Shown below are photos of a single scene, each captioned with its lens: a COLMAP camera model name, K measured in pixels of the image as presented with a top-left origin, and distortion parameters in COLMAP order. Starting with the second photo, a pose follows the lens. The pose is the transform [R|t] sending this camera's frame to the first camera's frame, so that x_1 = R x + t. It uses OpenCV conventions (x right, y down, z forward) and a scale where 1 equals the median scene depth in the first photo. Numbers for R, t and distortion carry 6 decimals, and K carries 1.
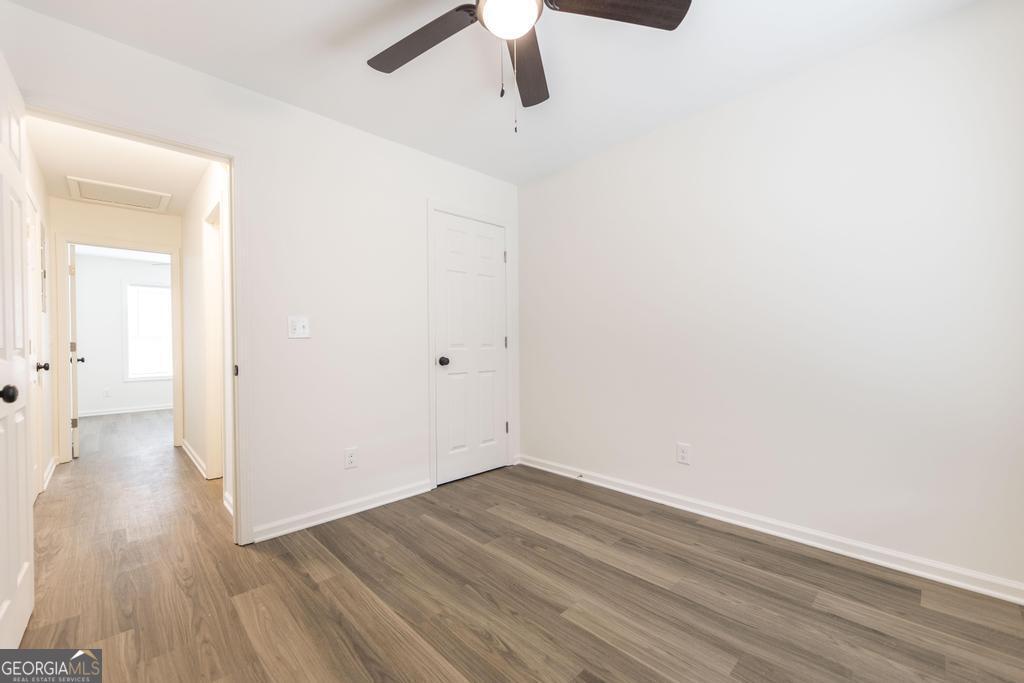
lens RADIAL K [[415.1, 0, 511.9], [0, 415.1, 342.1], [0, 0, 1]] dist [-0.005494, -0.000509]
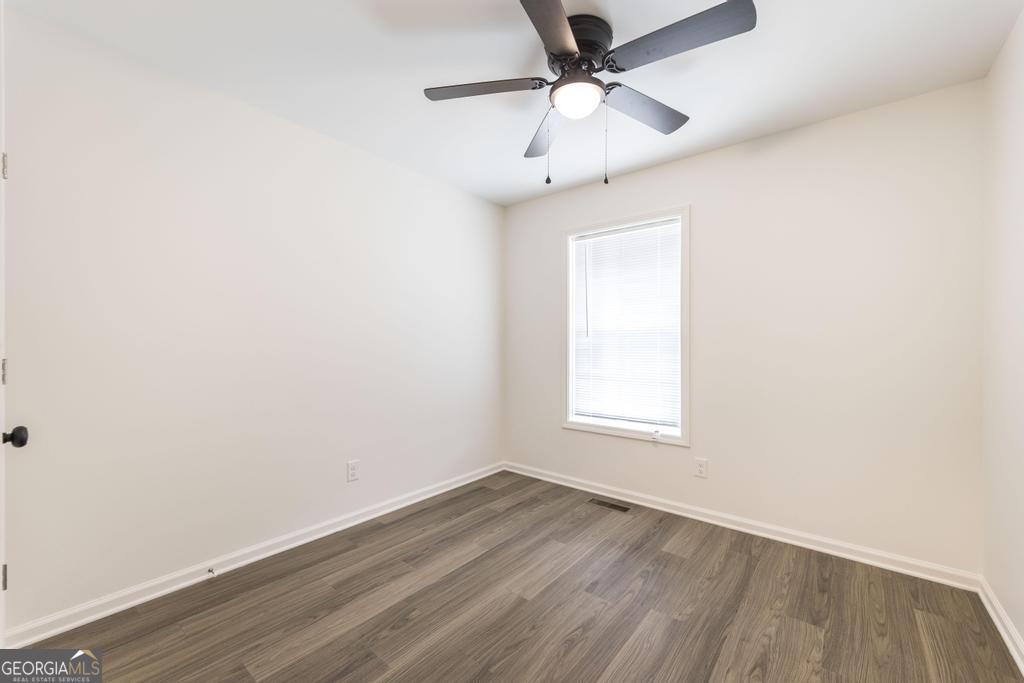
lens RADIAL K [[415.1, 0, 508.9], [0, 415.1, 343.9], [0, 0, 1]] dist [-0.005494, -0.000509]
pose [[-0.114915, 0.008399, 0.993340, -0.772501], [0.000269, 0.999964, -0.008423, -0.039103], [-0.993375, -0.000701, -0.114913, 0.885446]]
